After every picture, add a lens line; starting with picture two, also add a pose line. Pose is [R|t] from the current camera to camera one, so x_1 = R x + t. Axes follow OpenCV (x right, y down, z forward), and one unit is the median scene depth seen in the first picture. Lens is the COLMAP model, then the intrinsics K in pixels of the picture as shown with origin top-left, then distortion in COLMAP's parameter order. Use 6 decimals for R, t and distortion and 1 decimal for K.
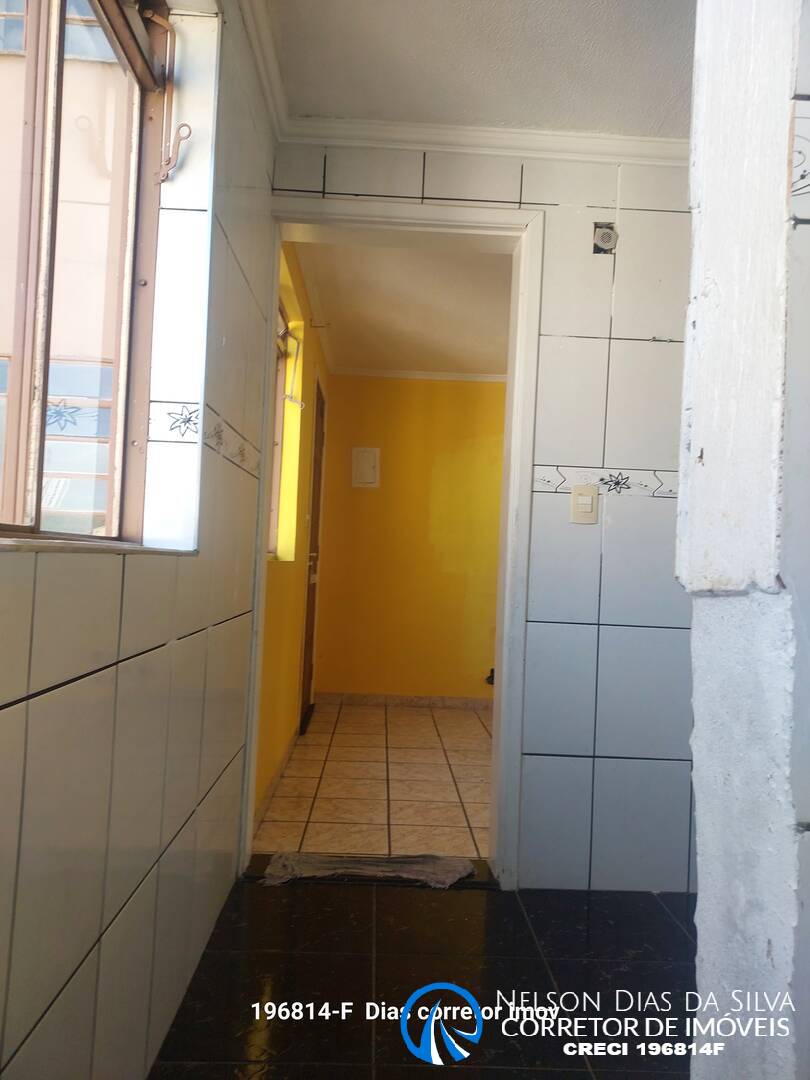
lens RADIAL K [[773.2, 0, 406.9], [0, 773.2, 541.7], [0, 0, 1]] dist [0.055304, -0.026445]
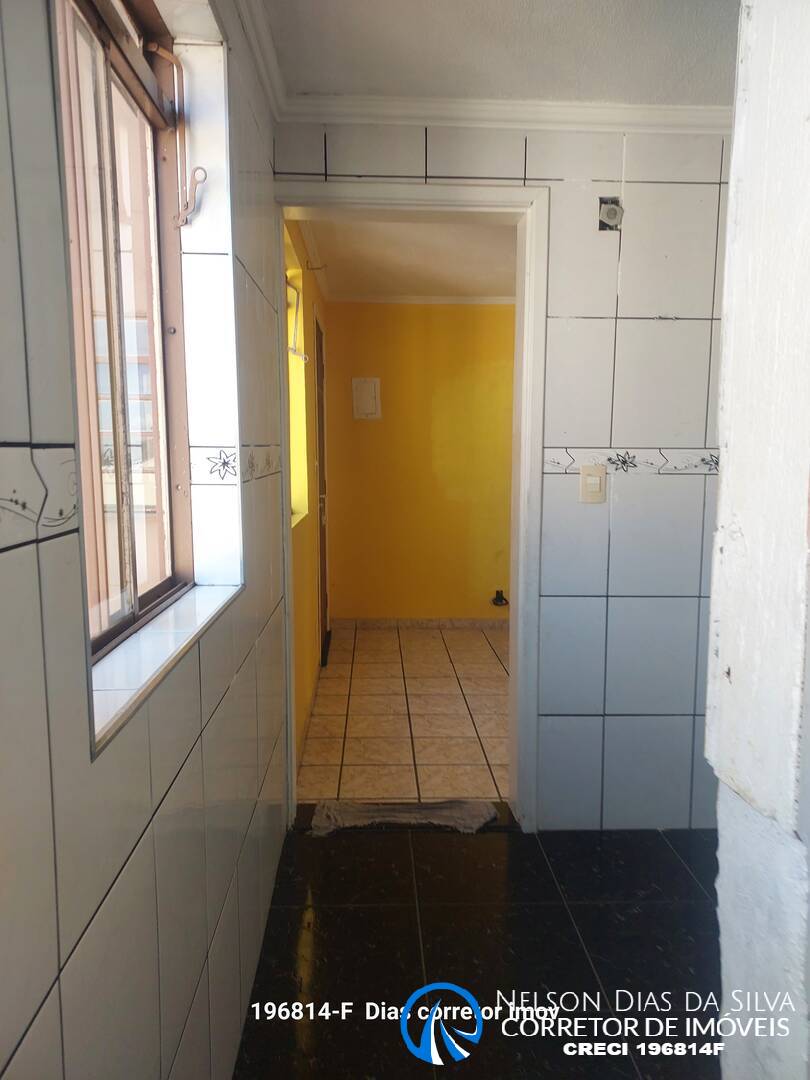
lens RADIAL K [[773.2, 0, 390.4], [0, 773.2, 515.8], [0, 0, 1]] dist [0.055304, -0.026445]
pose [[0.998939, -0.044918, -0.010209, -0.035852], [0.045917, 0.988659, 0.142983, -0.167133], [0.003670, -0.143300, 0.989673, -0.046856]]
